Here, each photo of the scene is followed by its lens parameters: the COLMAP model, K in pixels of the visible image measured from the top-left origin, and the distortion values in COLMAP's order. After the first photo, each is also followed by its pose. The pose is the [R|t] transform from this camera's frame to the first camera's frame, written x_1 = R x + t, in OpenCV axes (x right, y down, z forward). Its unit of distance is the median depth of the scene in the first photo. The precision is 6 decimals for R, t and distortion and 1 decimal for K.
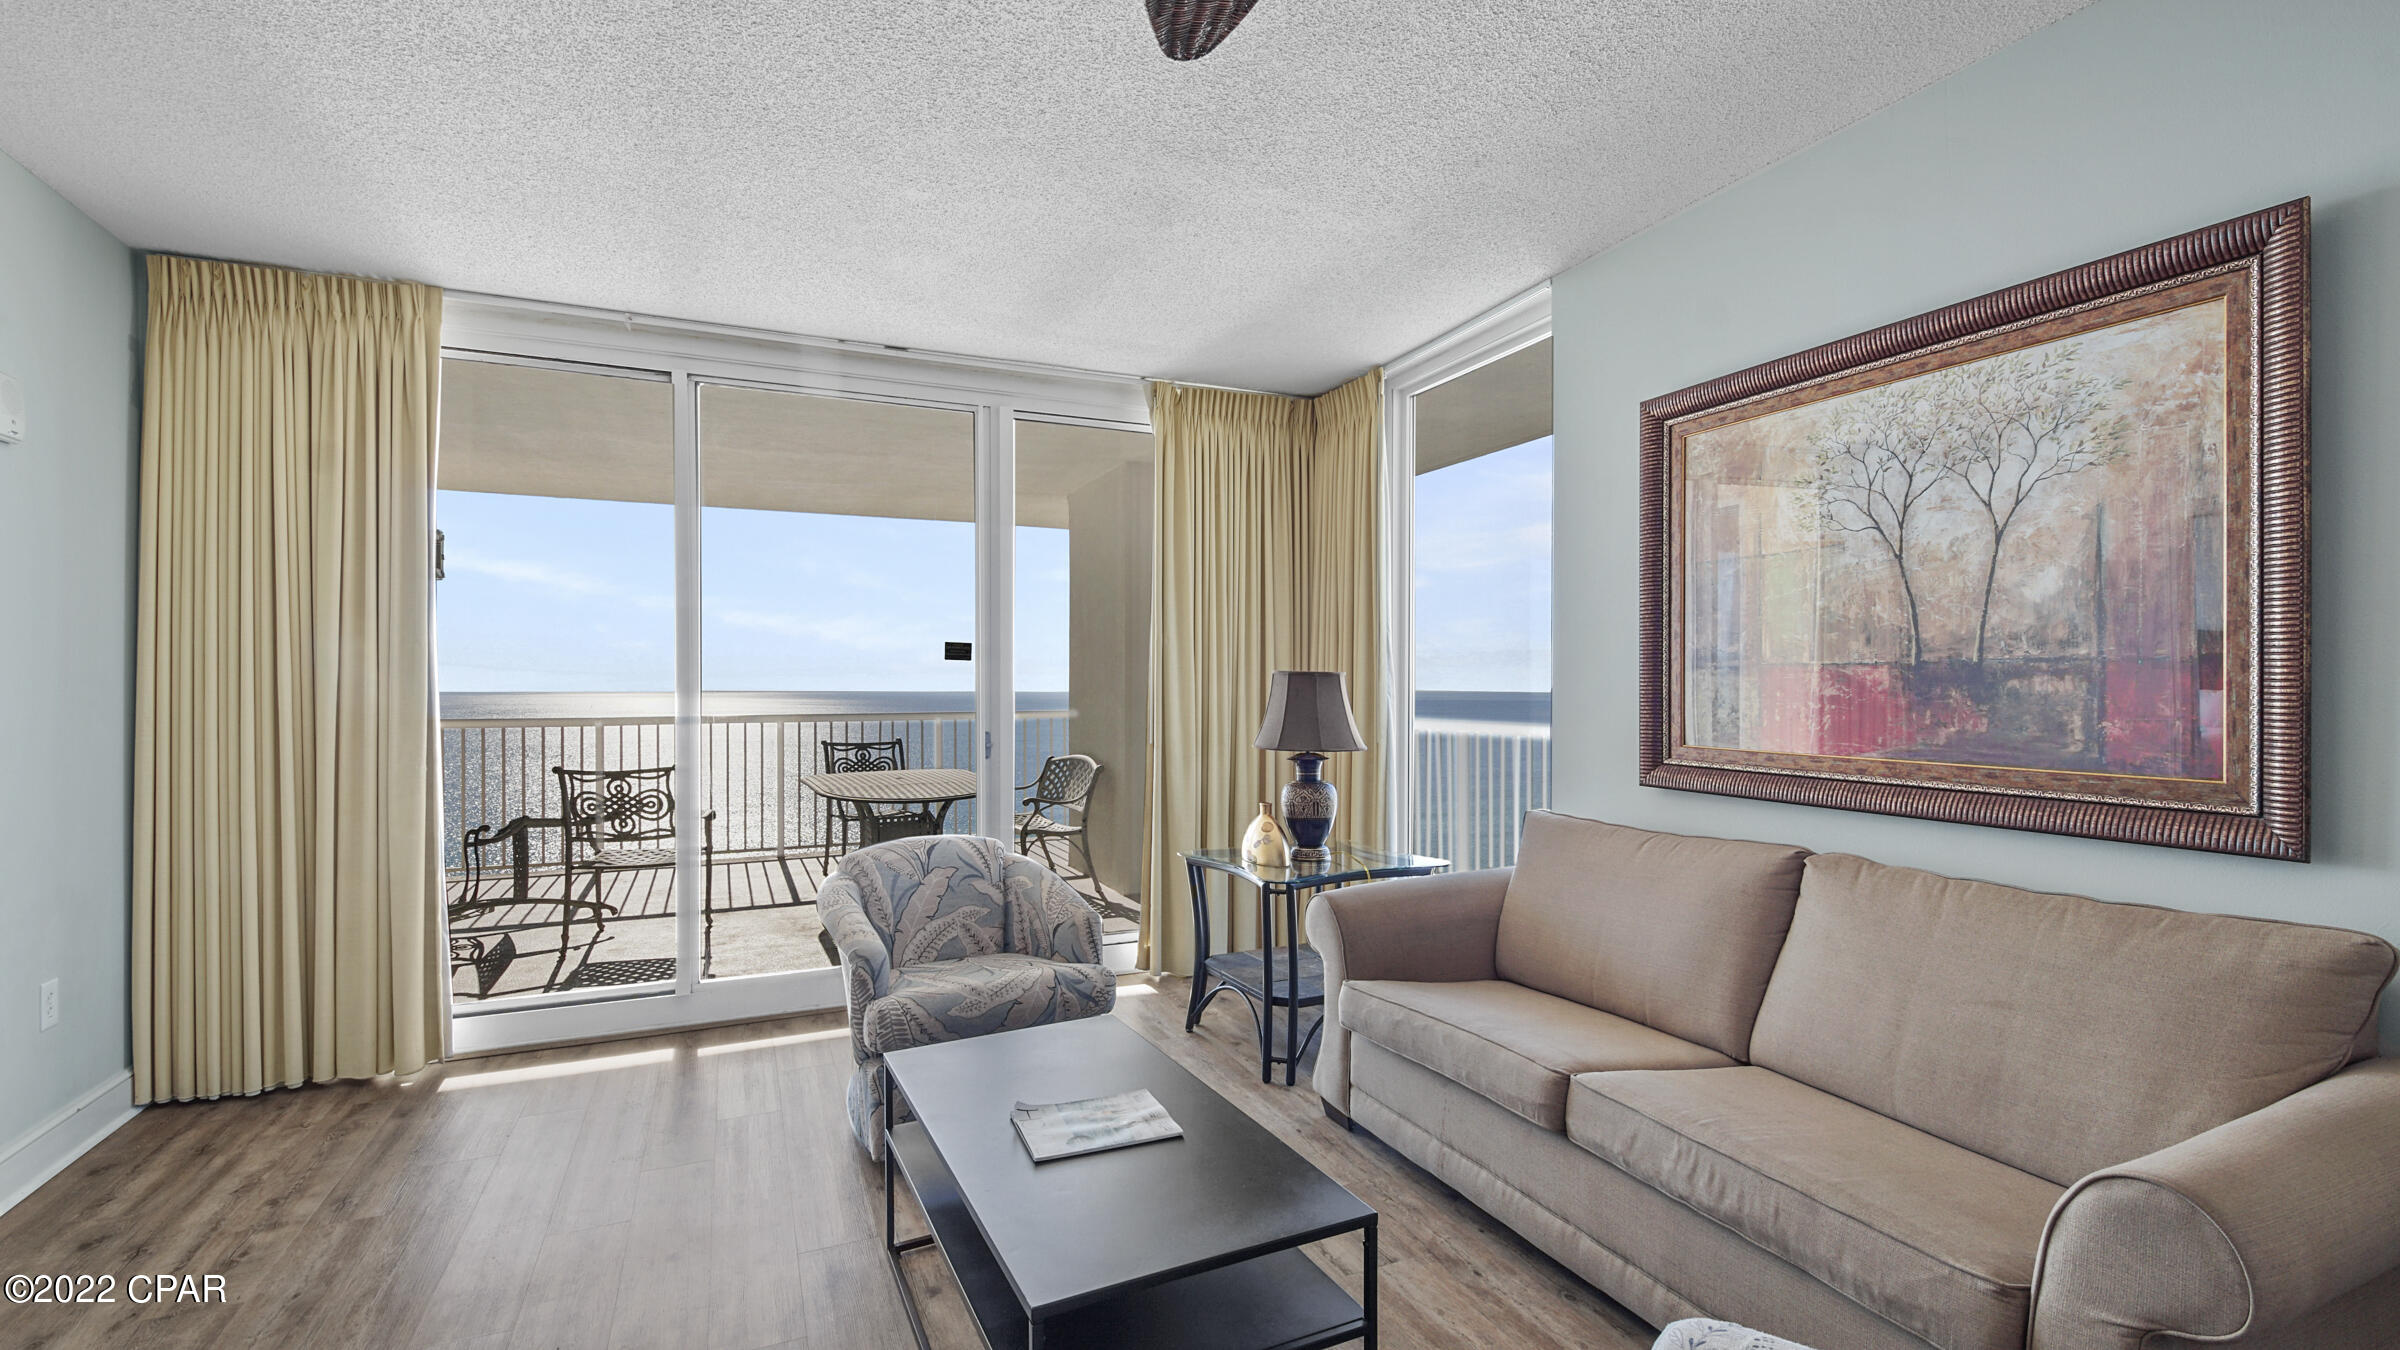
lens RADIAL K [[1047.6, 0, 1193.9], [0, 1047.6, 702.8], [0, 0, 1]] dist [0.043320, -0.021270]
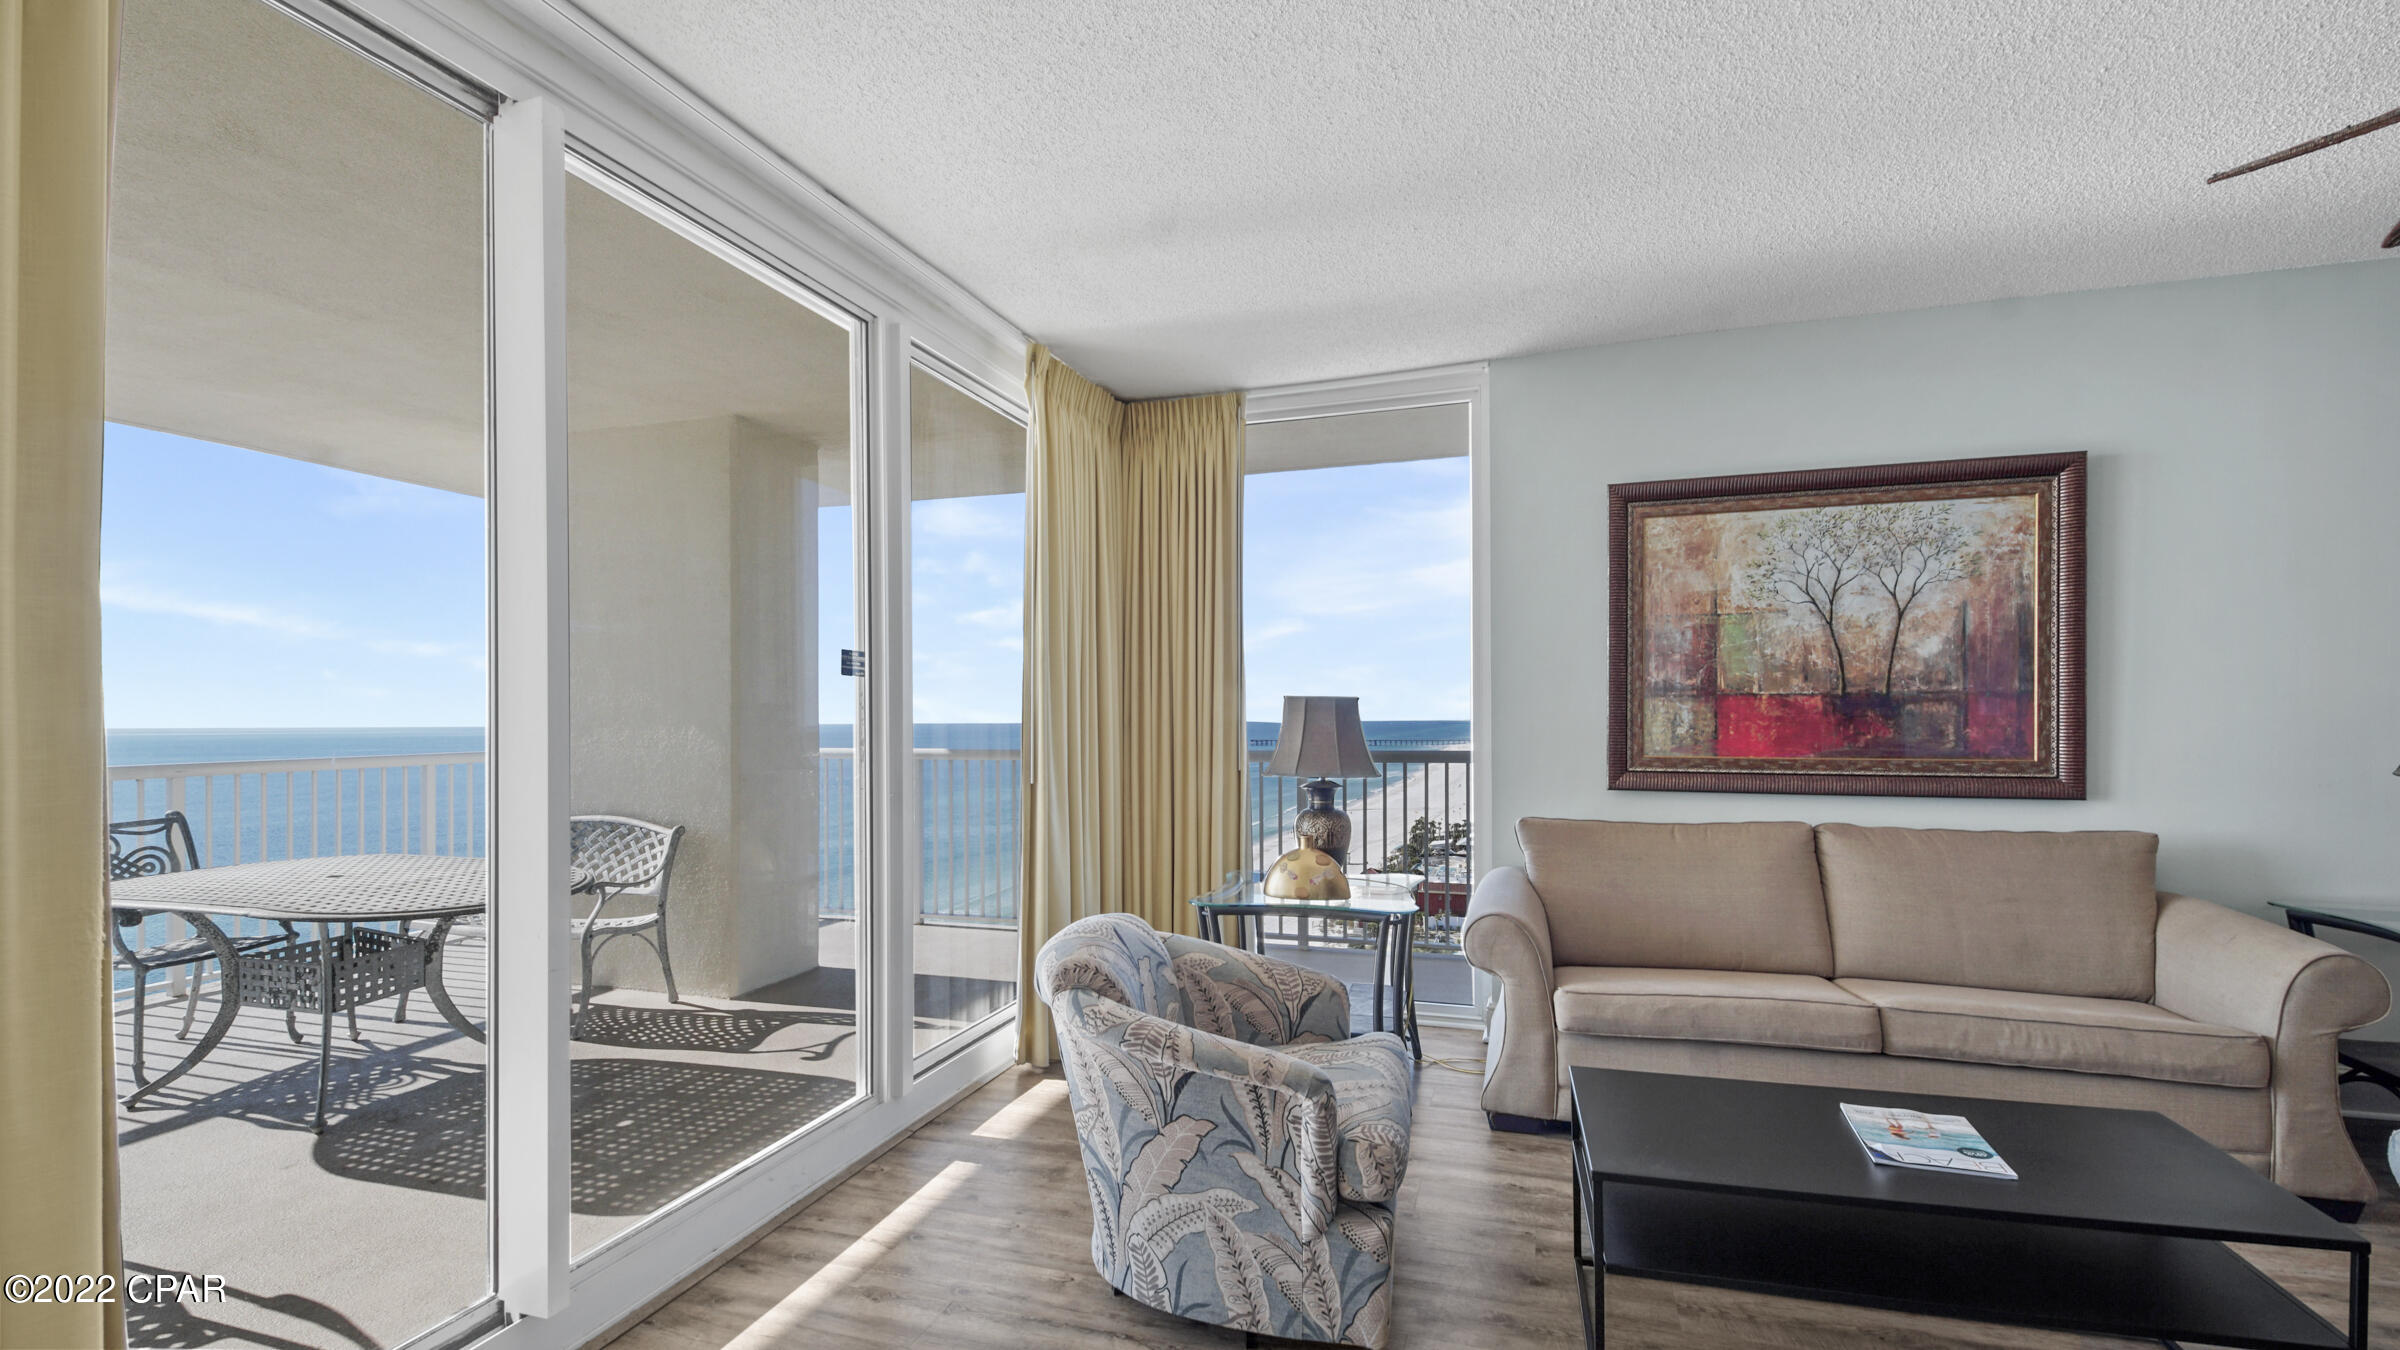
lens RADIAL K [[1064.4, 0, 1192.6], [0, 1064.4, 717.7], [0, 0, 1]] dist [0.040574, -0.022020]
pose [[0.673619, -0.005178, 0.739060, -1.086568], [0.017780, 0.999800, -0.009201, -0.005761], [-0.738865, 0.019339, 0.673576, 0.654016]]
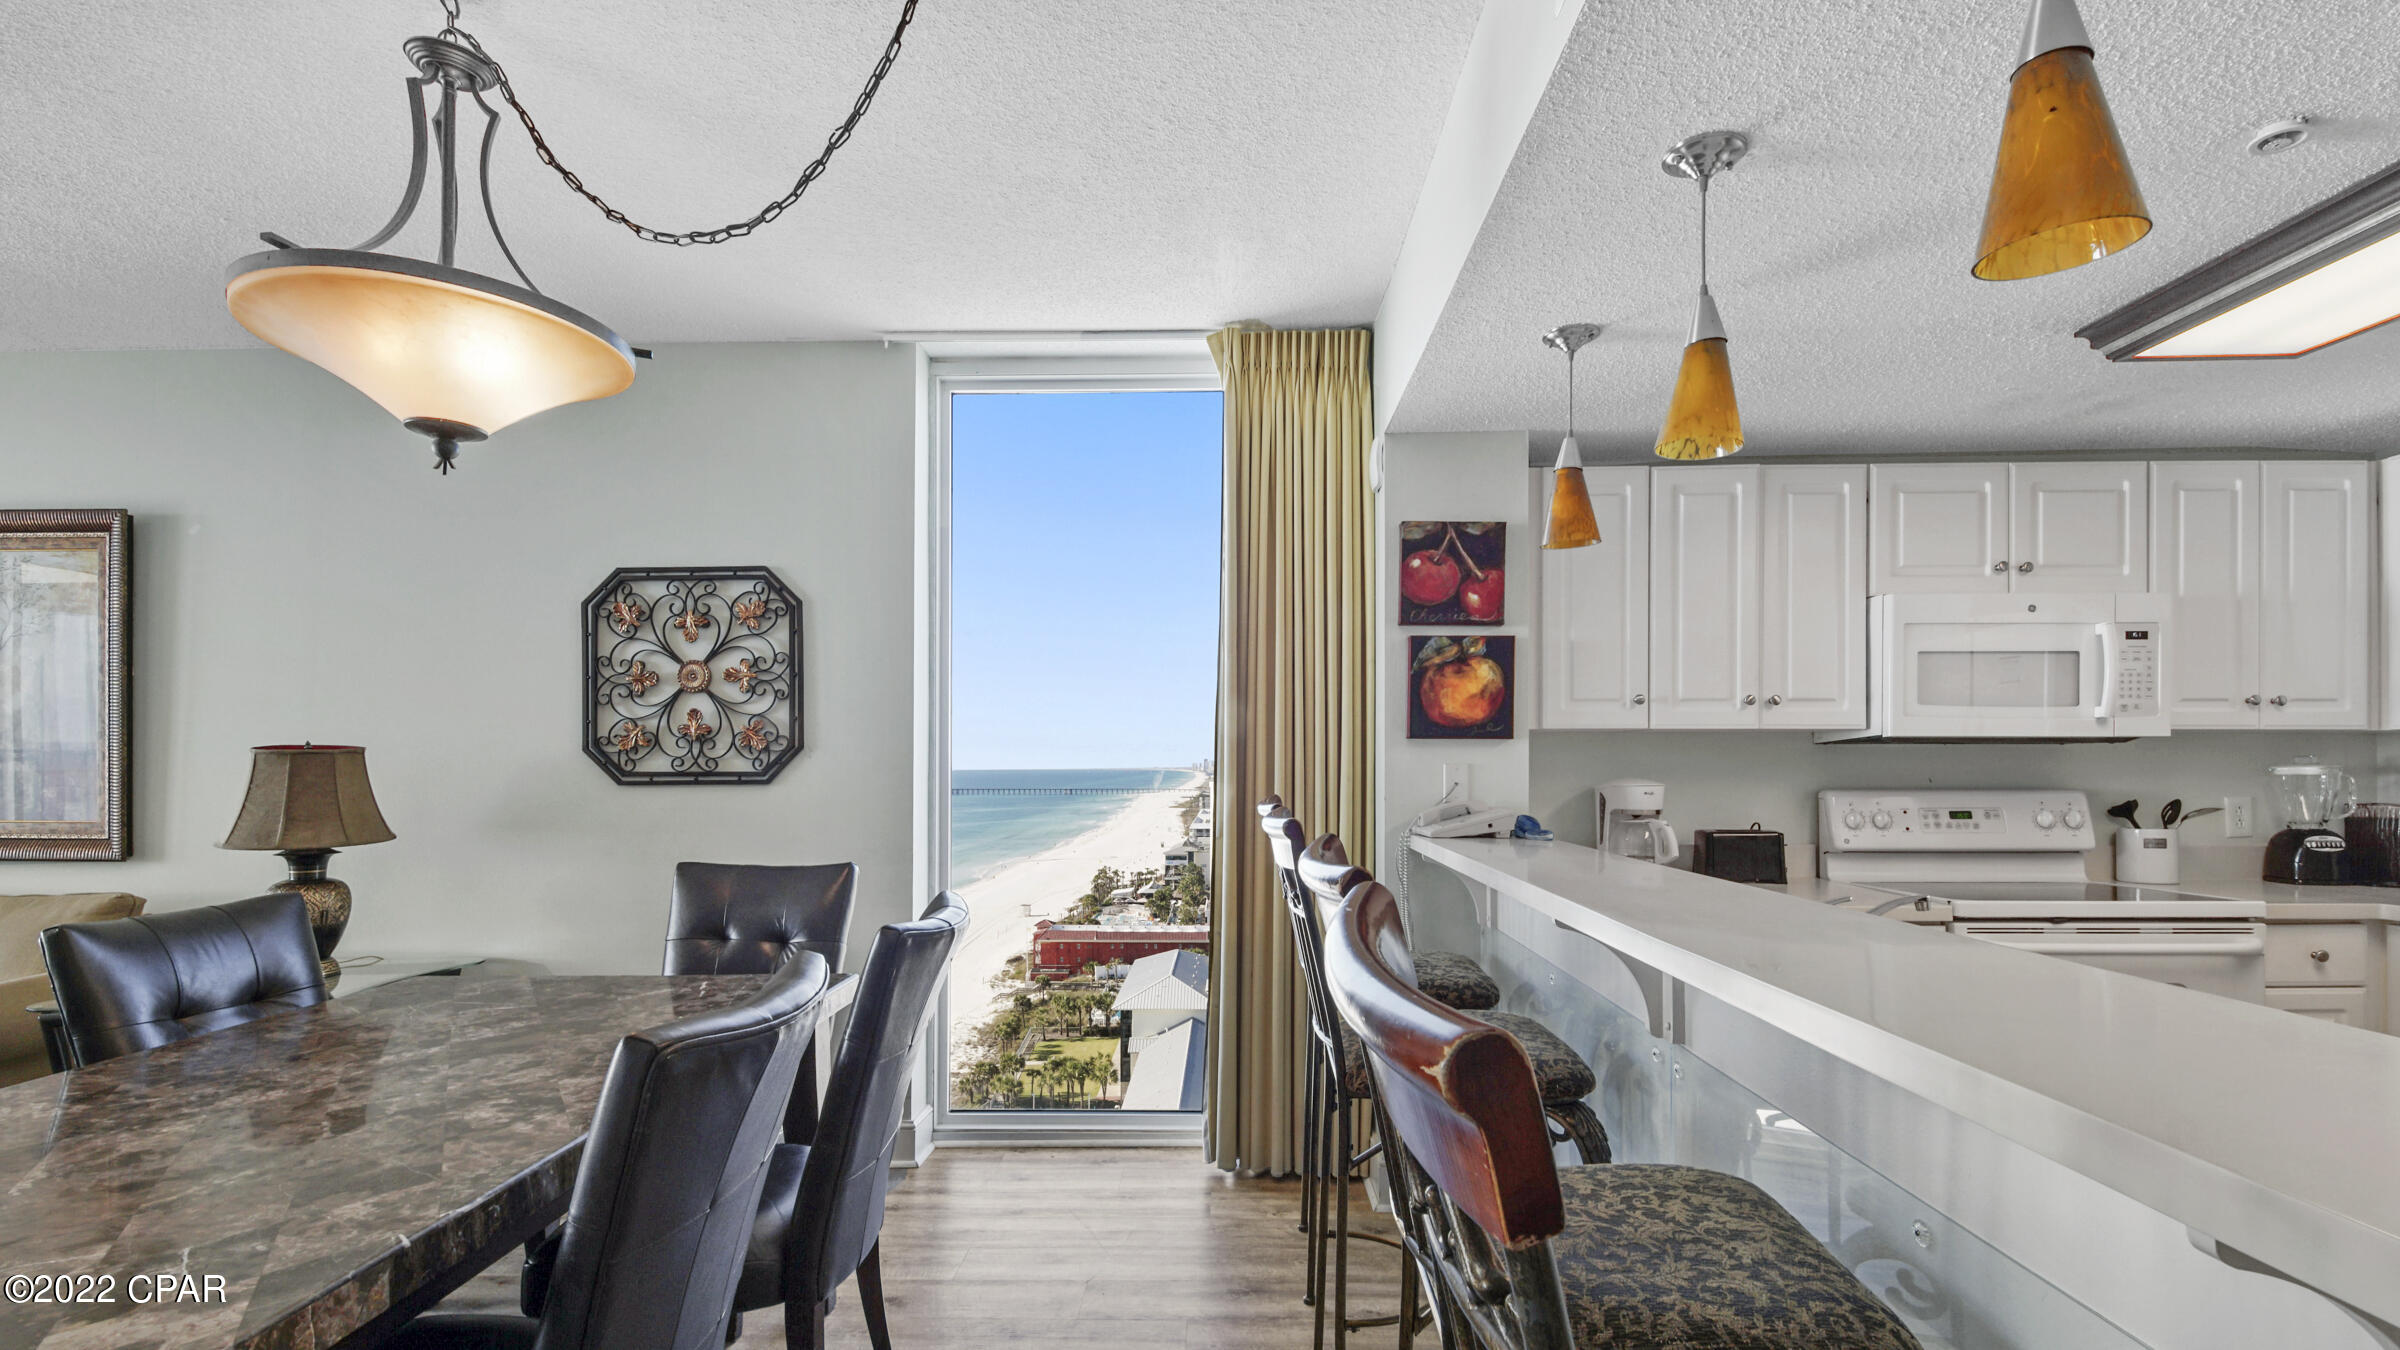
lens RADIAL K [[1071.5, 0, 1195.3], [0, 1071.5, 754.7], [0, 0, 1]] dist [0.043808, -0.026507]
pose [[0.429379, 0.005360, 0.903108, 0.082934], [0.014764, 0.999807, -0.012953, 0.011535], [-0.903004, 0.018895, 0.429217, -1.140398]]
